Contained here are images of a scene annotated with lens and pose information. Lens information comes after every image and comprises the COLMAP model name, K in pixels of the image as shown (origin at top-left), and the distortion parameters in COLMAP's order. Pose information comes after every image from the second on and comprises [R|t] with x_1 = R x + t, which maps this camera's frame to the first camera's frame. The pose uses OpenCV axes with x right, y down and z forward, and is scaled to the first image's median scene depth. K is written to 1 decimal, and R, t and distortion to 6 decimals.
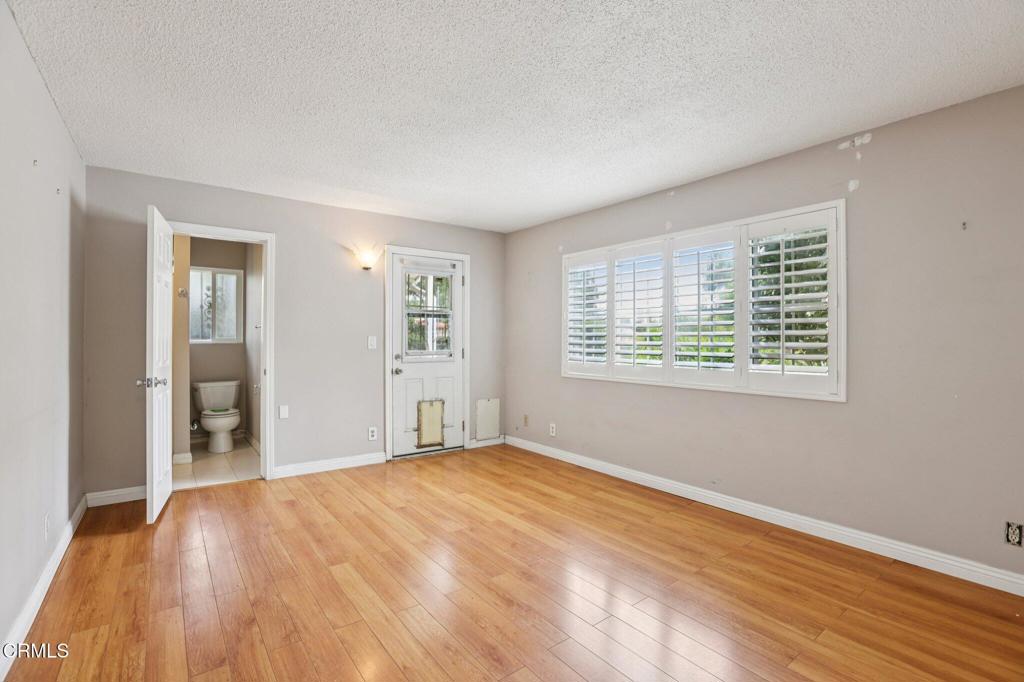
lens RADIAL K [[460.7, 0, 512.9], [0, 460.7, 337.6], [0, 0, 1]] dist [-0.047812, 0.012255]
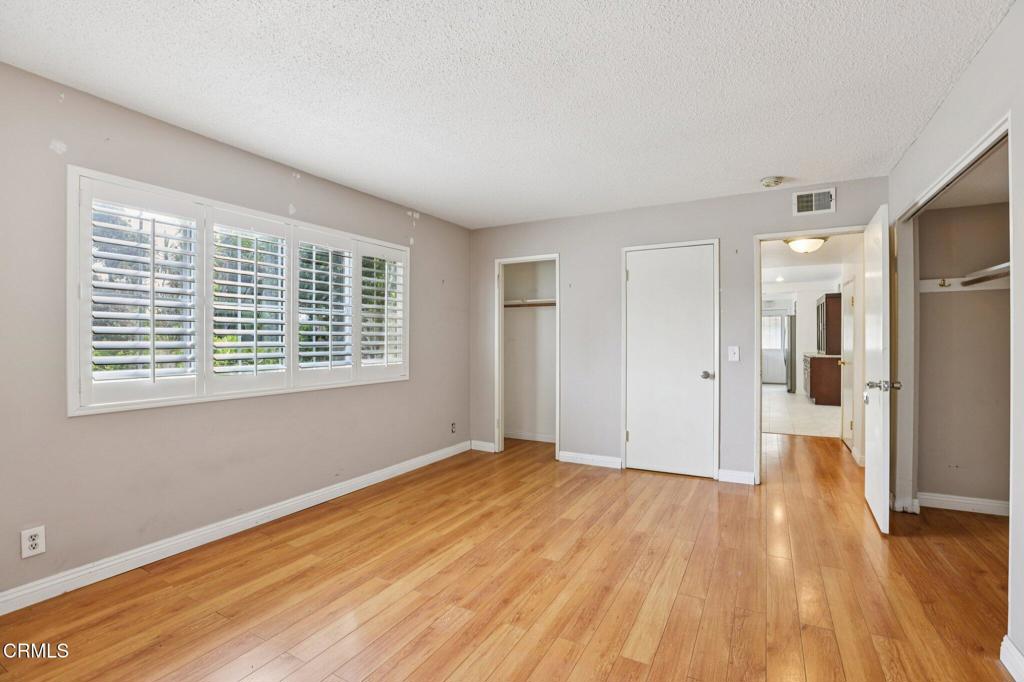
lens RADIAL K [[460.7, 0, 508.3], [0, 460.7, 341.8], [0, 0, 1]] dist [-0.047812, 0.012255]
pose [[-0.387624, -0.007814, 0.921785, -0.720077], [-0.007098, 0.999960, 0.005492, 0.001433], [-0.921790, -0.004414, -0.387664, 1.099719]]
